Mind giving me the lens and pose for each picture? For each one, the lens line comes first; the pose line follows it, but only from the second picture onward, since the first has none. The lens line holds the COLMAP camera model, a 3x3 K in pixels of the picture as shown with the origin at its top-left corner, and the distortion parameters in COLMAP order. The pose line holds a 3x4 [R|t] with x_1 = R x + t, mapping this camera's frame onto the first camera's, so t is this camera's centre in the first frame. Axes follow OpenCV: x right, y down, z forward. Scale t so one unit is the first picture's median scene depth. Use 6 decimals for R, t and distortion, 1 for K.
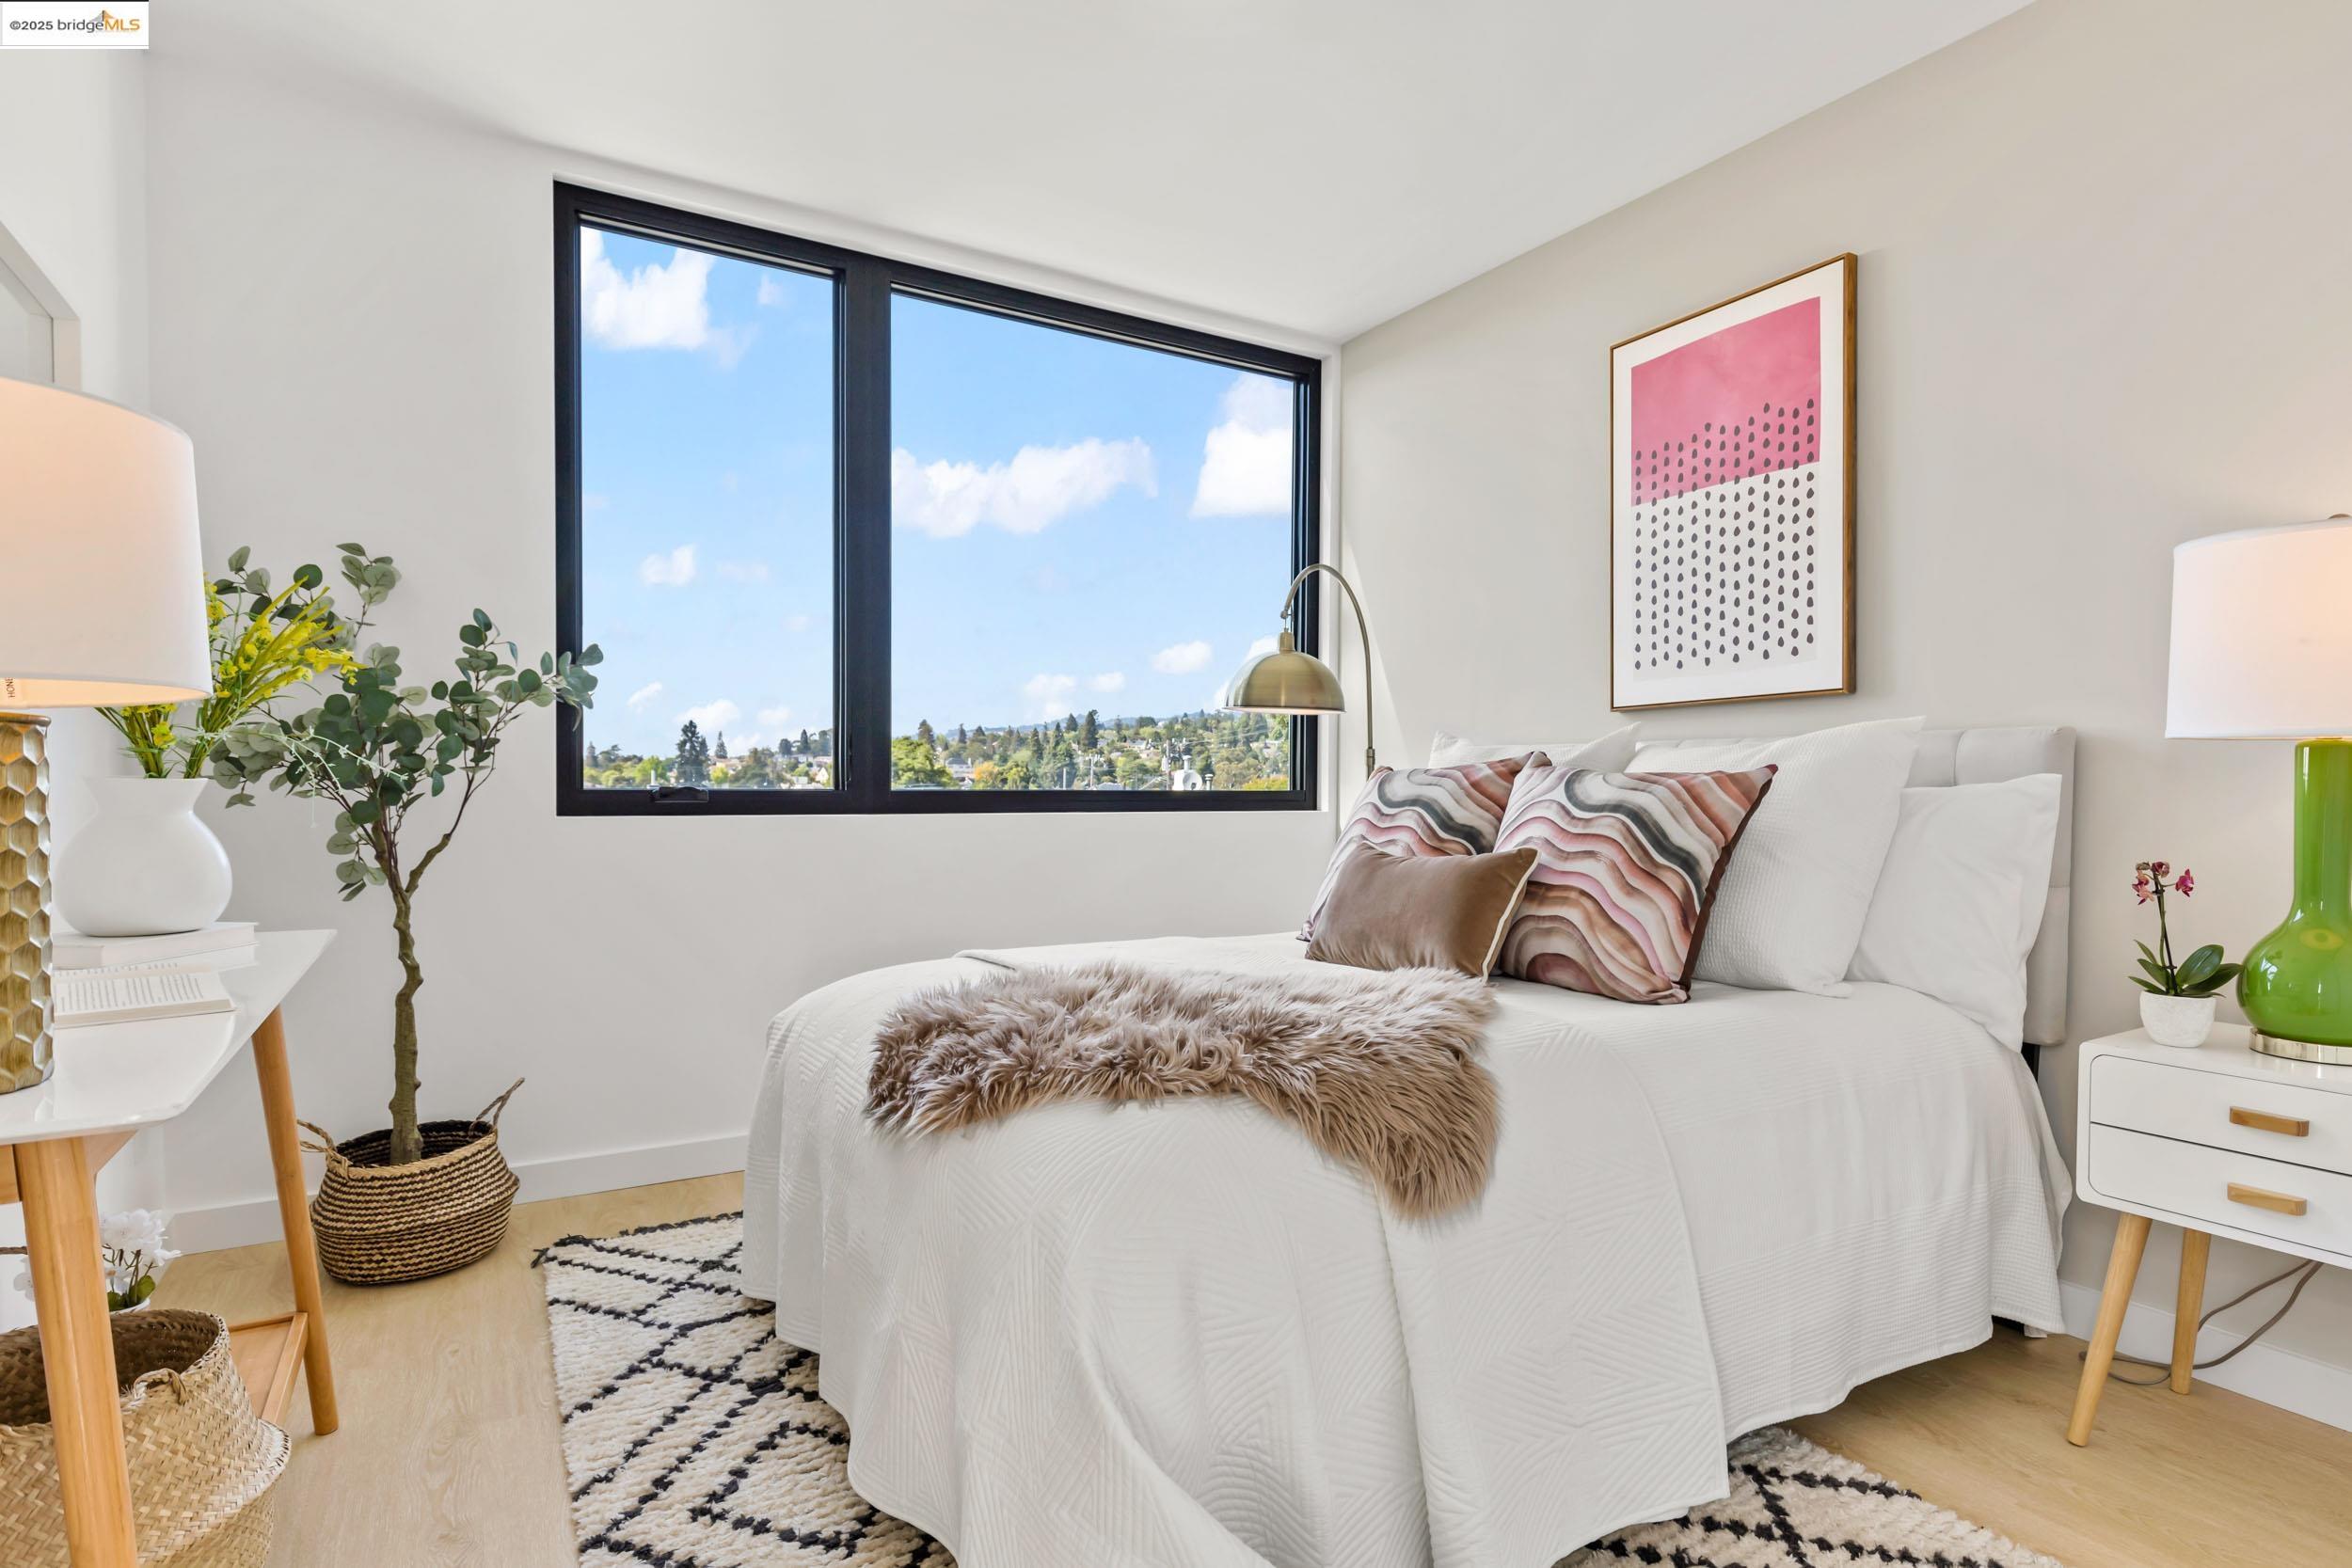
lens RADIAL K [[1186.7, 0, 1195.8], [0, 1186.7, 794.9], [0, 0, 1]] dist [-0.003433, 0.000866]
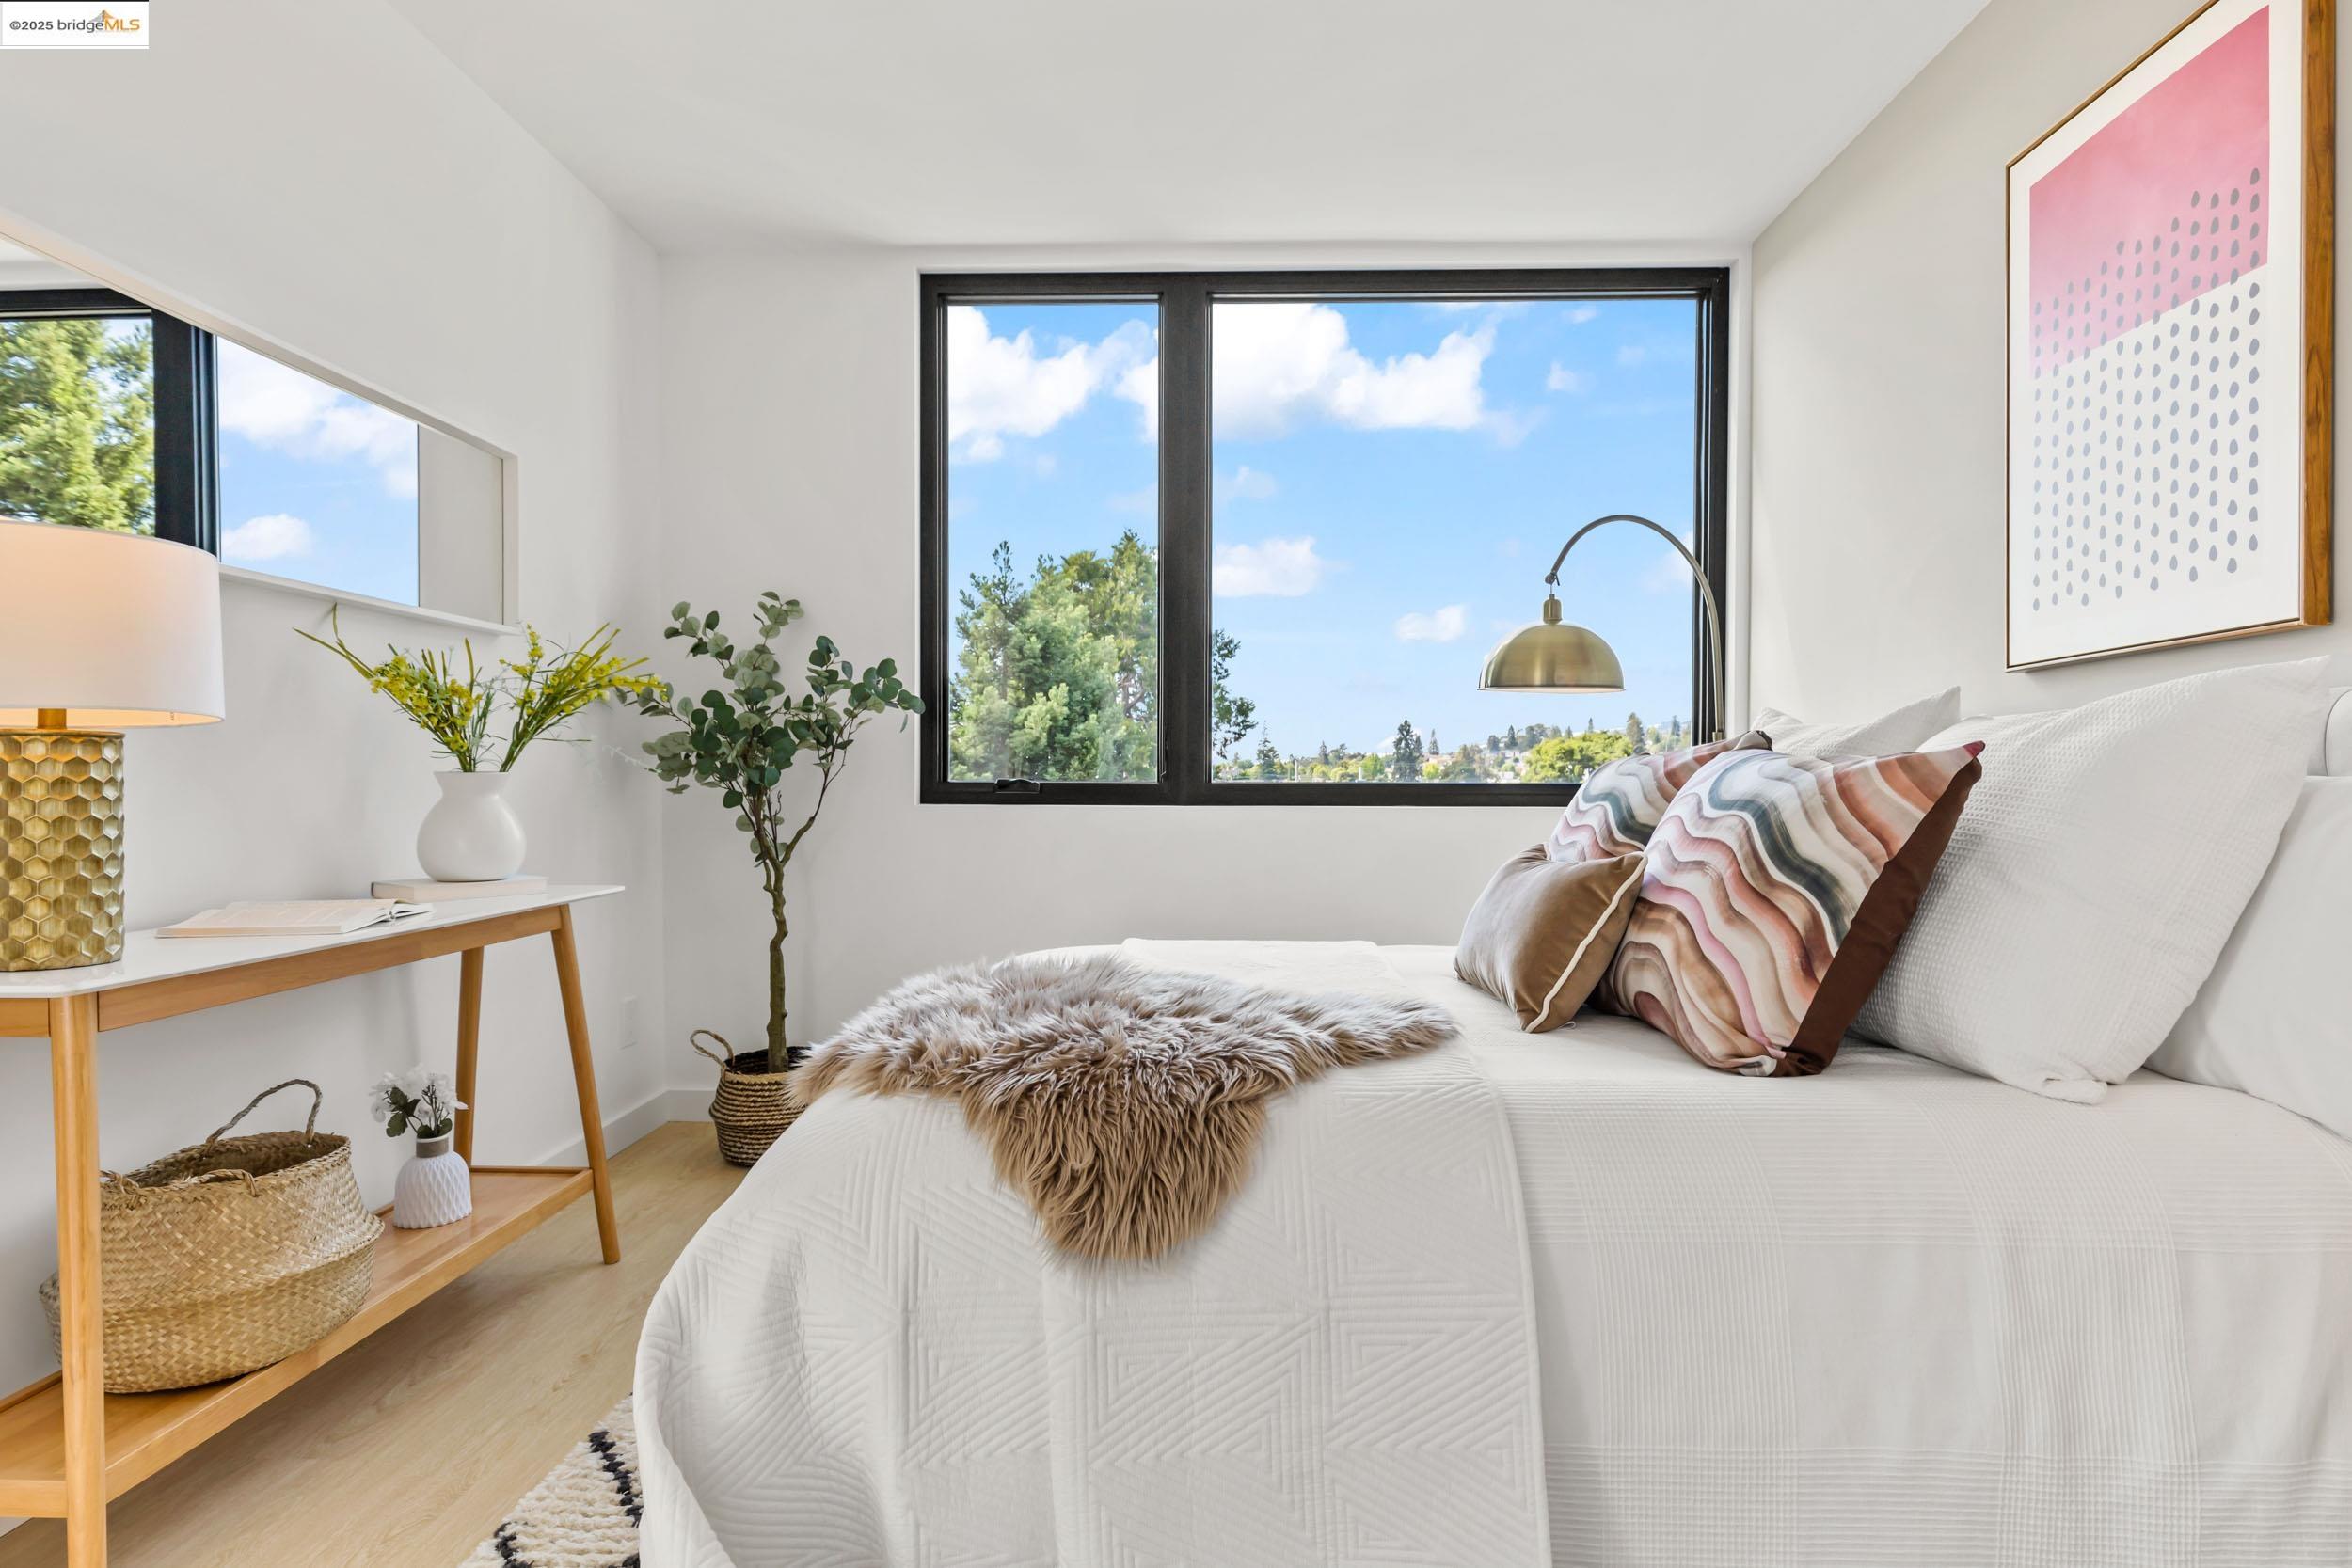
lens RADIAL K [[1186.7, 0, 1189.9], [0, 1186.7, 781.5], [0, 0, 1]] dist [-0.003433, 0.000866]
pose [[0.844016, -0.000587, -0.536318, 0.369814], [-0.003011, 0.999978, -0.005832, 0.001681], [0.536310, 0.006537, 0.843996, 0.153085]]
